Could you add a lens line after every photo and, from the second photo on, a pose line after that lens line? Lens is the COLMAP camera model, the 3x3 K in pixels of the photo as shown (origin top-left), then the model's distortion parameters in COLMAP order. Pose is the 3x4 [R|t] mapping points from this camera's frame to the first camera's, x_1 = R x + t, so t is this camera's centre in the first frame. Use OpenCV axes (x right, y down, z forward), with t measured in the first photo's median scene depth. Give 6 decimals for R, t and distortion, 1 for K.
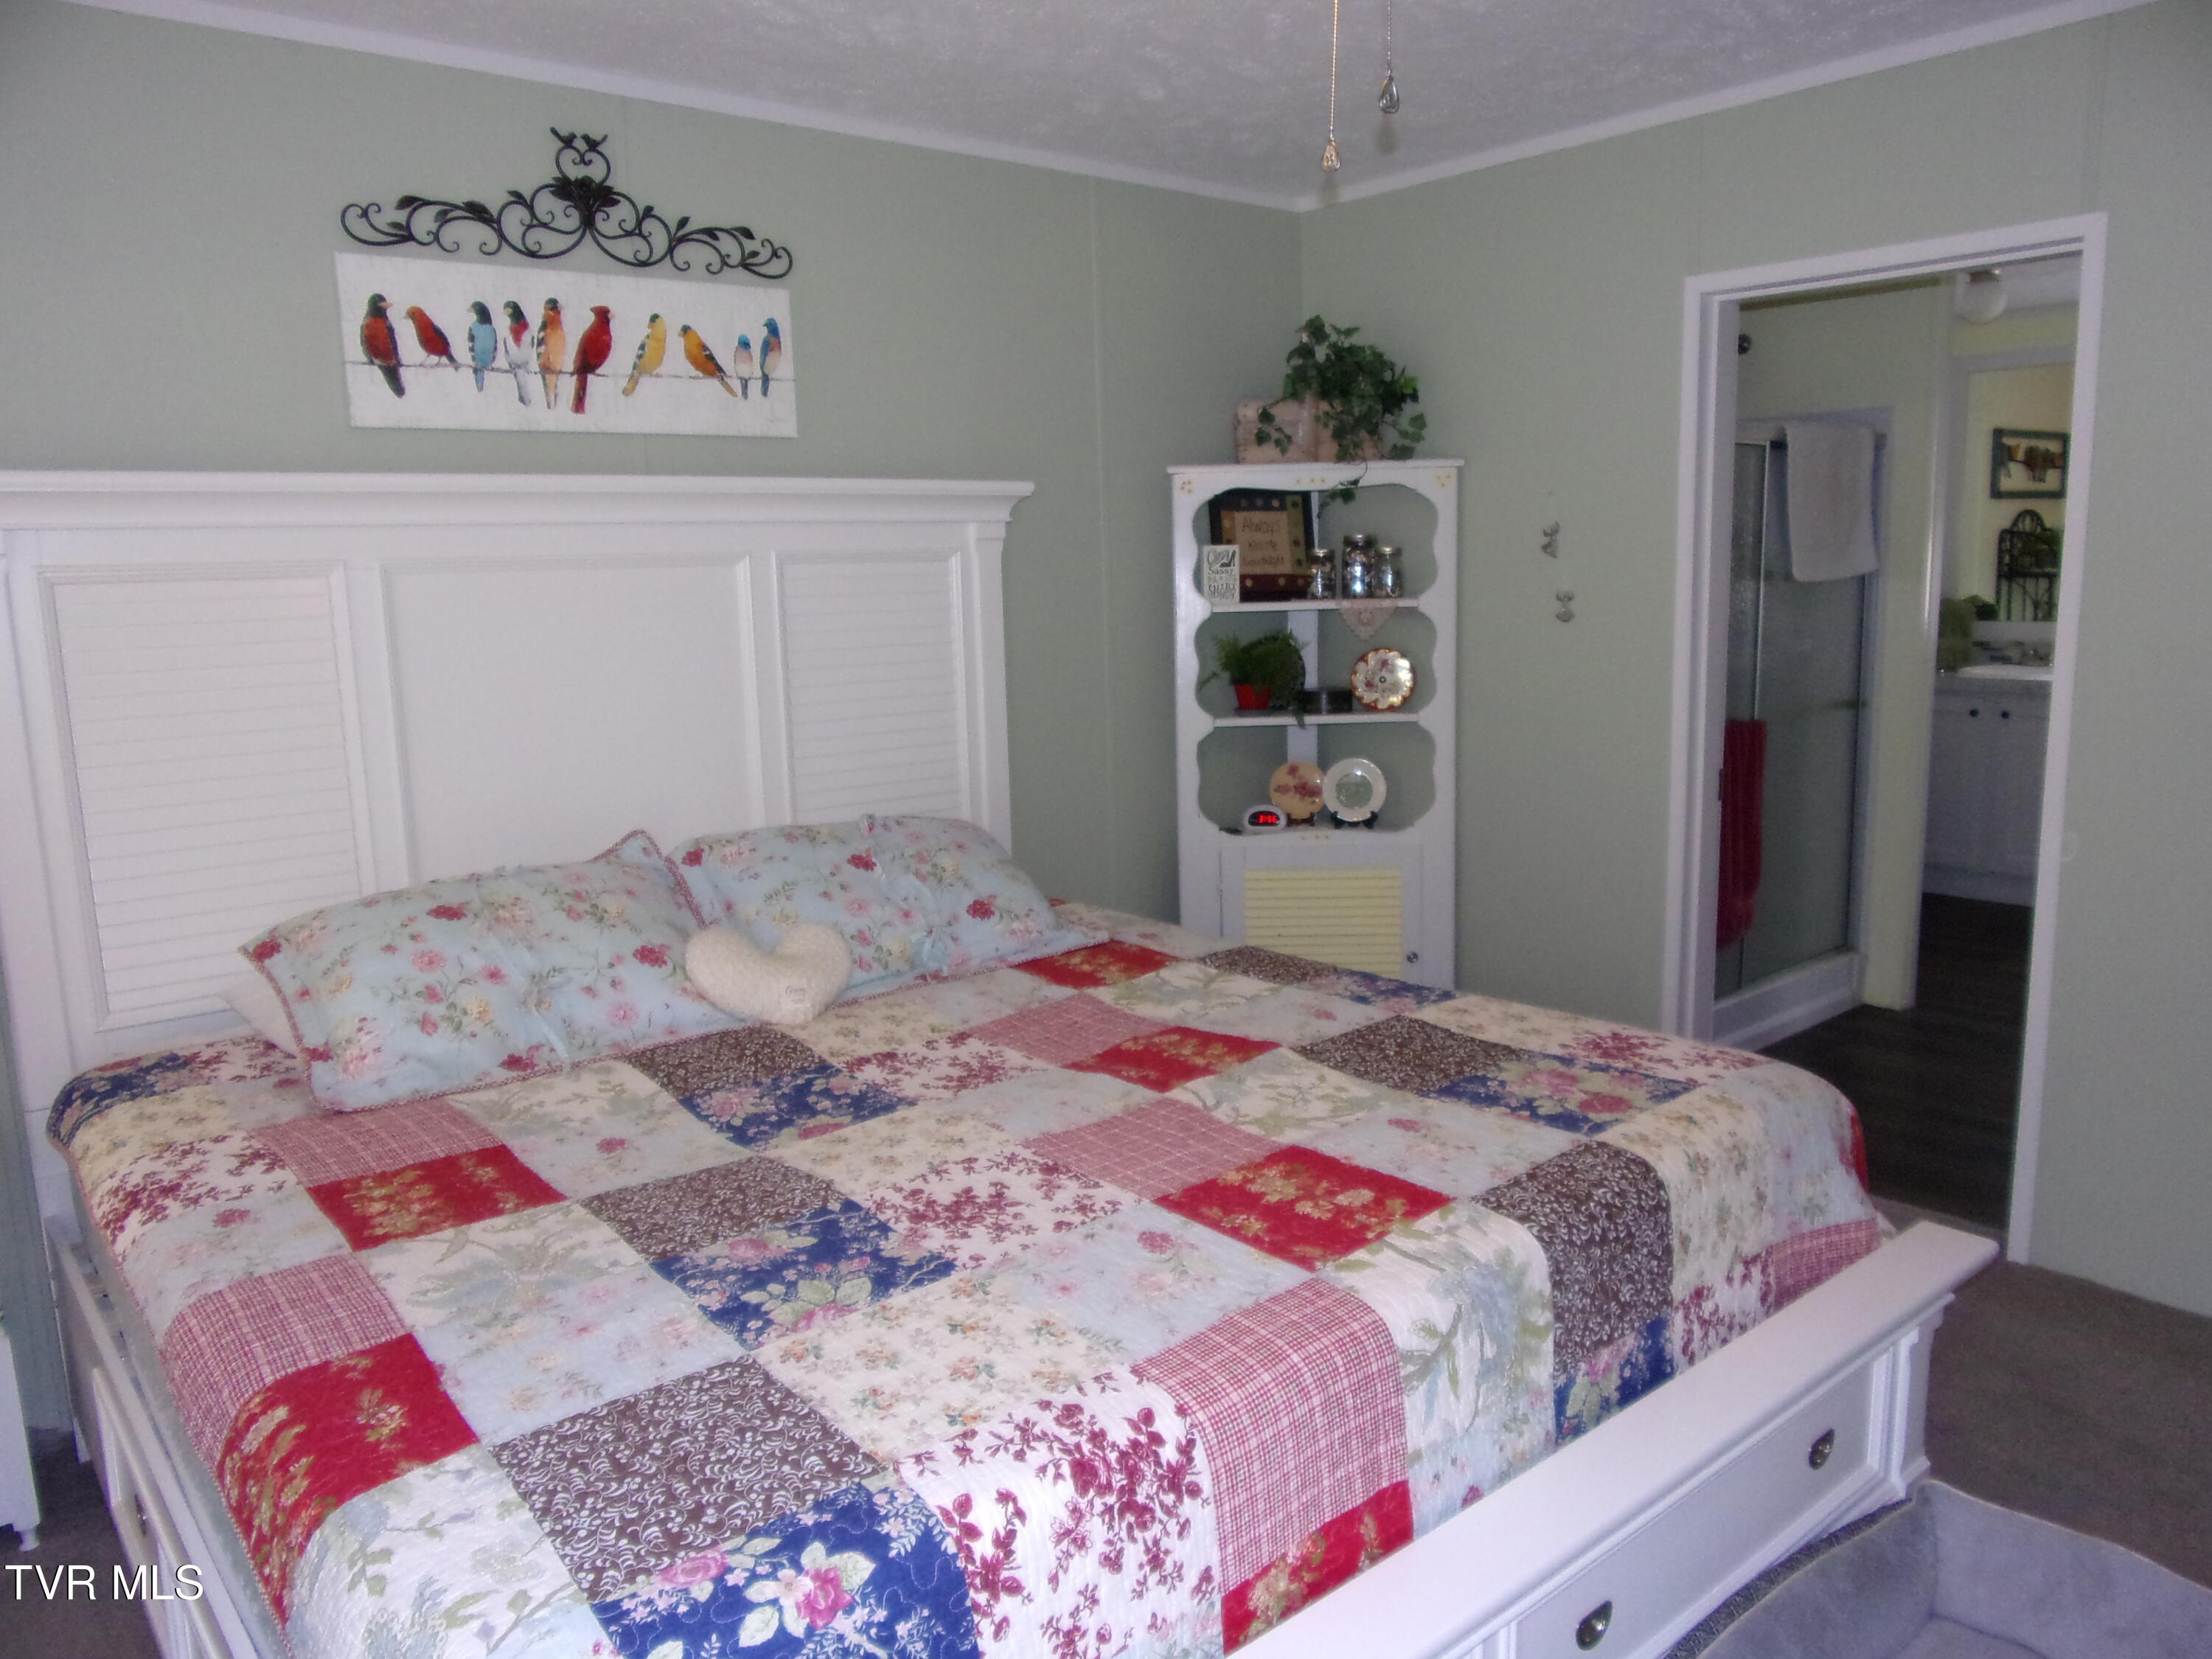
lens RADIAL K [[1588.8, 0, 1096.8], [0, 1588.8, 834.6], [0, 0, 1]] dist [-0.039301, 0.002626]
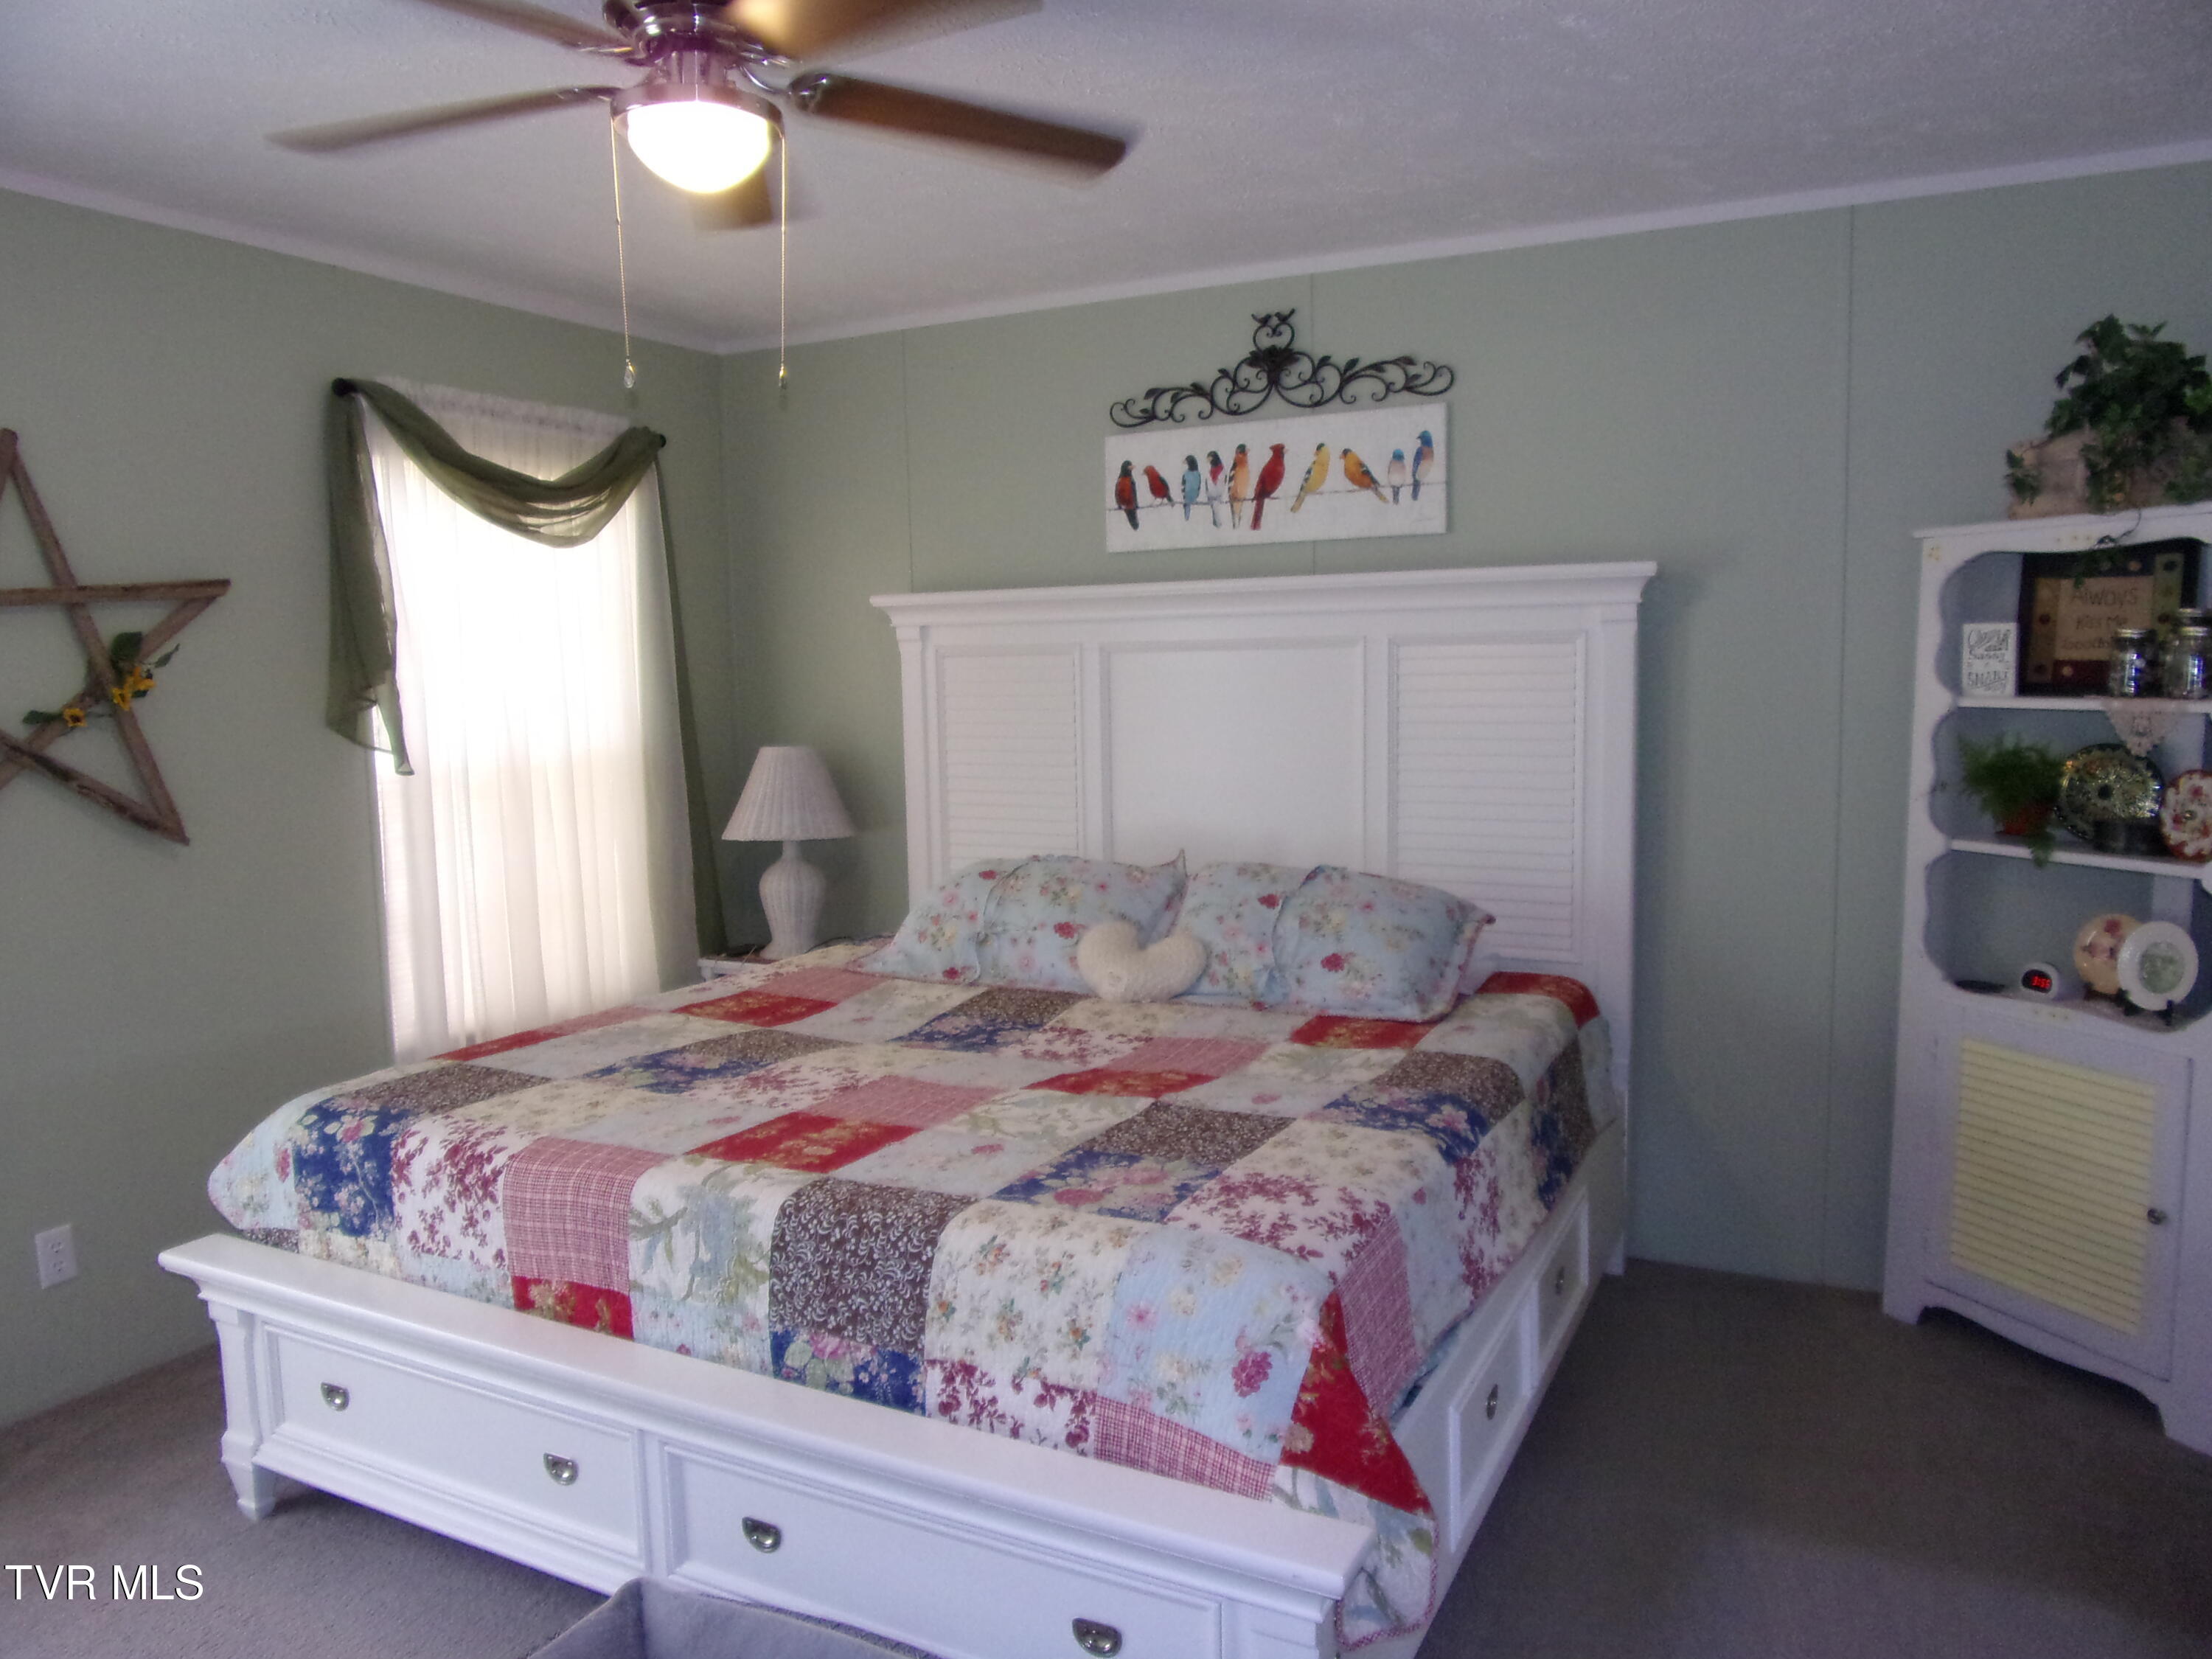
lens RADIAL K [[1588.8, 0, 1096.8], [0, 1588.8, 834.6], [0, 0, 1]] dist [-0.039301, 0.002626]
pose [[0.377525, 0.120384, -0.918141, 0.891496], [-0.144361, 0.987042, 0.070059, -0.096902], [0.914678, 0.106094, 0.390011, 0.420288]]
